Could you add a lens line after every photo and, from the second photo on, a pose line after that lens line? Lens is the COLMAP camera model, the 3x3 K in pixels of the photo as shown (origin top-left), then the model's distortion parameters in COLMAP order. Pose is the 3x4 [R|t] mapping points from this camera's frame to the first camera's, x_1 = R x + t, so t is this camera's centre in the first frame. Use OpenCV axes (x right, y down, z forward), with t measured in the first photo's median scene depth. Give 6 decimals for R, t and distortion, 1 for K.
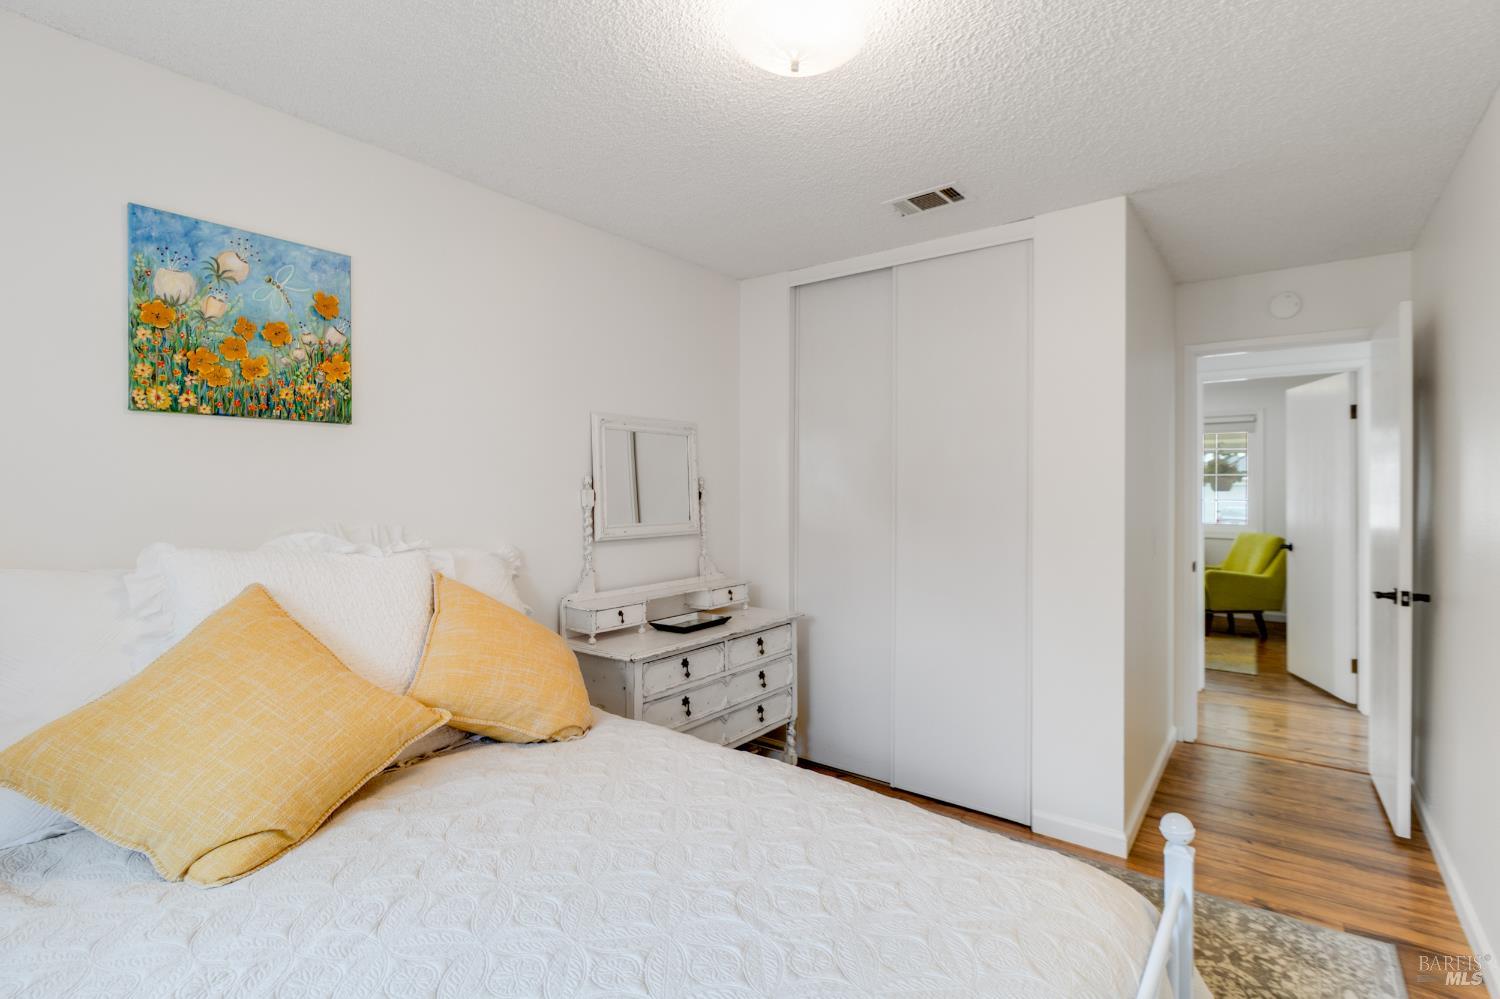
lens RADIAL K [[698.0, 0, 756.5], [0, 698.0, 483.9], [0, 0, 1]] dist [-0.003484, -0.001812]
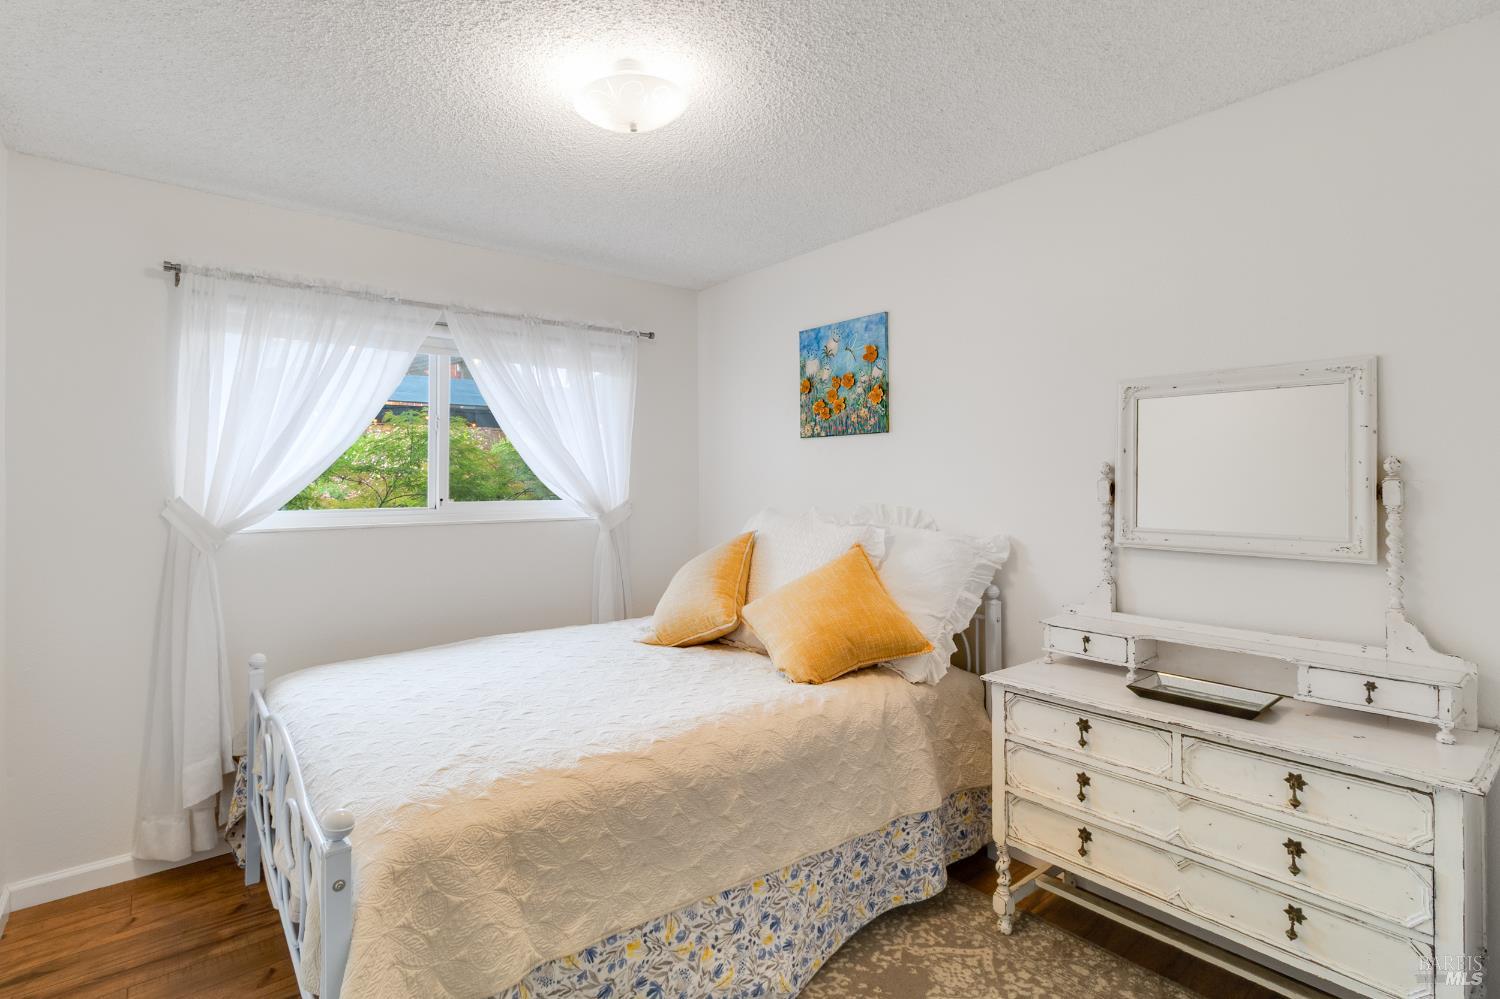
lens RADIAL K [[698.0, 0, 756.5], [0, 698.0, 483.9], [0, 0, 1]] dist [-0.003484, -0.001812]
pose [[-0.212571, 0.016825, -0.977001, 0.901267], [0.015931, 0.999779, 0.013751, -0.007174], [0.977016, -0.012642, -0.212792, 1.127809]]
